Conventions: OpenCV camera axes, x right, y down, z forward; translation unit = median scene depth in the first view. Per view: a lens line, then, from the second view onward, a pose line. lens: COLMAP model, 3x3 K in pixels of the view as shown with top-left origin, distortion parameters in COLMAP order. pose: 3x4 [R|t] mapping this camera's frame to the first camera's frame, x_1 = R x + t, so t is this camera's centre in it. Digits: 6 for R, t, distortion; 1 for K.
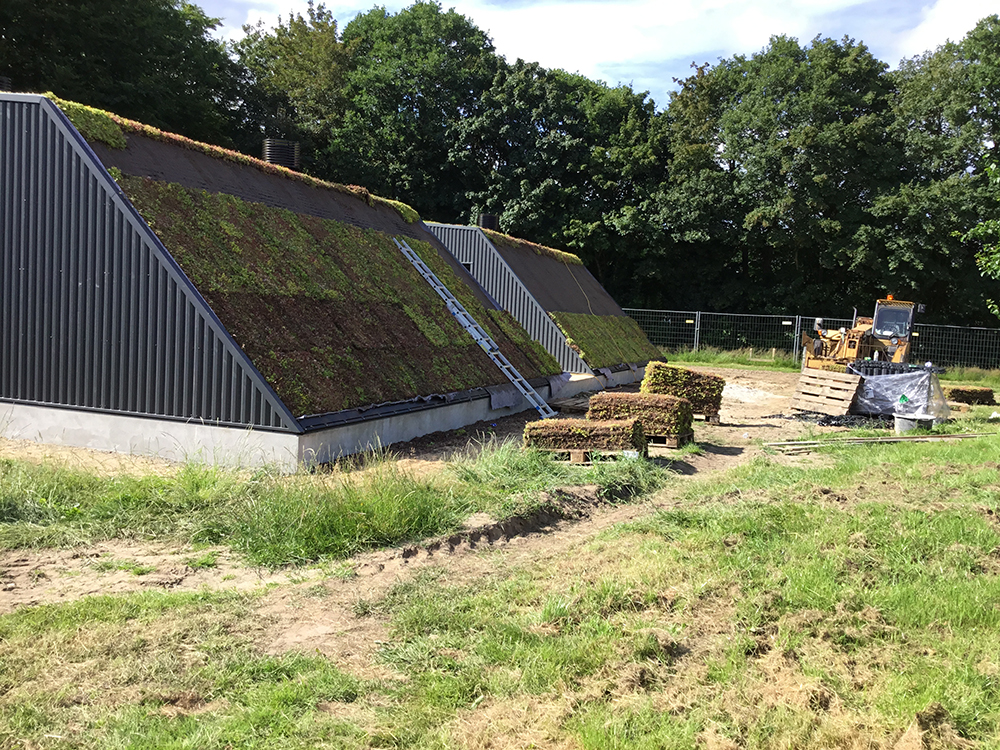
lens RADIAL K [[889.4, 0, 500.0], [0, 889.4, 375.0], [0, 0, 1]] dist [0.084045, -0.160383]
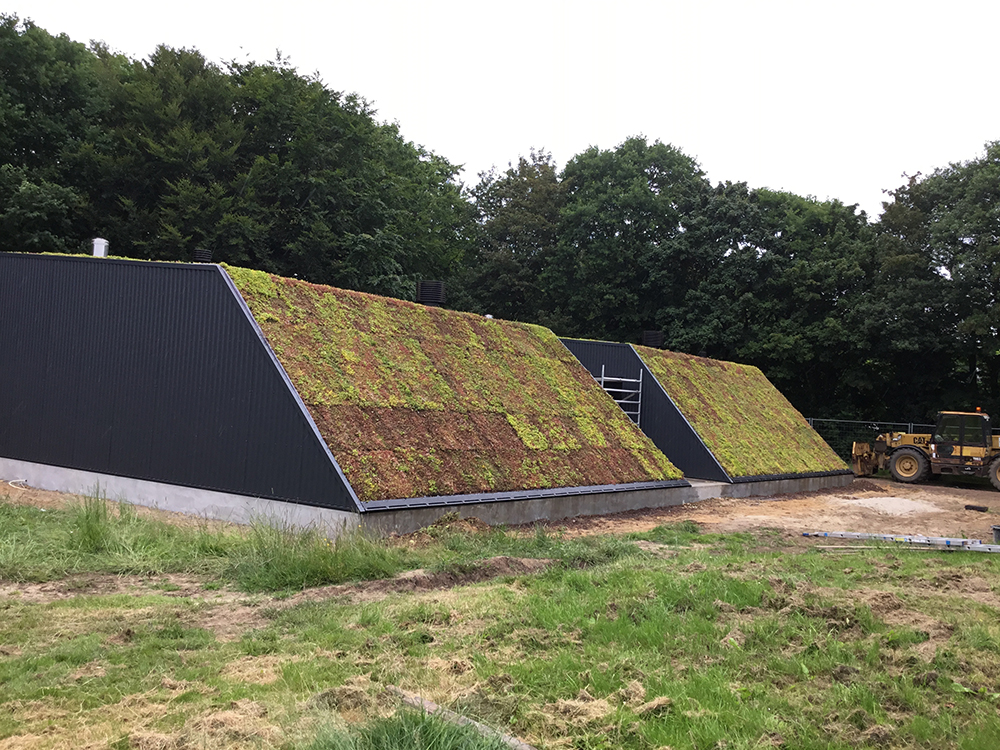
lens RADIAL K [[889.4, 0, 500.0], [0, 889.4, 375.0], [0, 0, 1]] dist [0.084045, -0.160383]
pose [[0.958031, -0.011725, -0.286425, 0.069408], [-0.024154, 0.992309, -0.121409, 0.003907], [0.285646, 0.123232, 0.950379, -0.039491]]
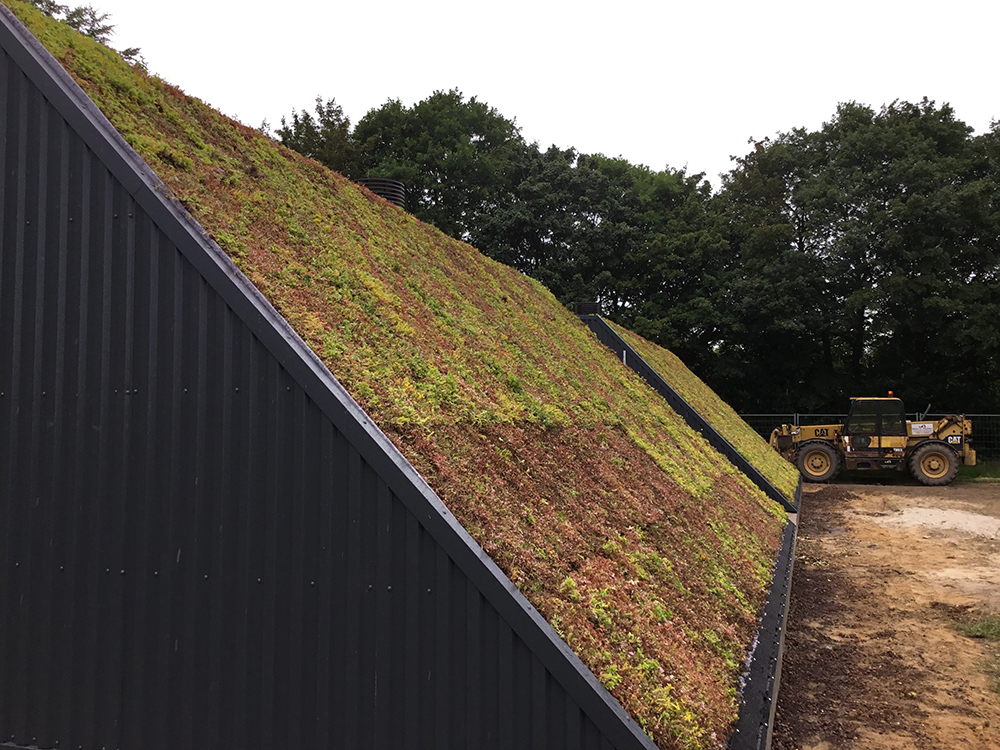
lens RADIAL K [[915.1, 0, 500.0], [0, 915.1, 375.0], [0, 0, 1]] dist [0.052157, -0.003544]
pose [[0.998410, -0.055407, 0.010352, -0.055730], [0.056273, 0.990341, -0.126717, -0.012071], [-0.003231, 0.127098, 0.991885, 0.119458]]
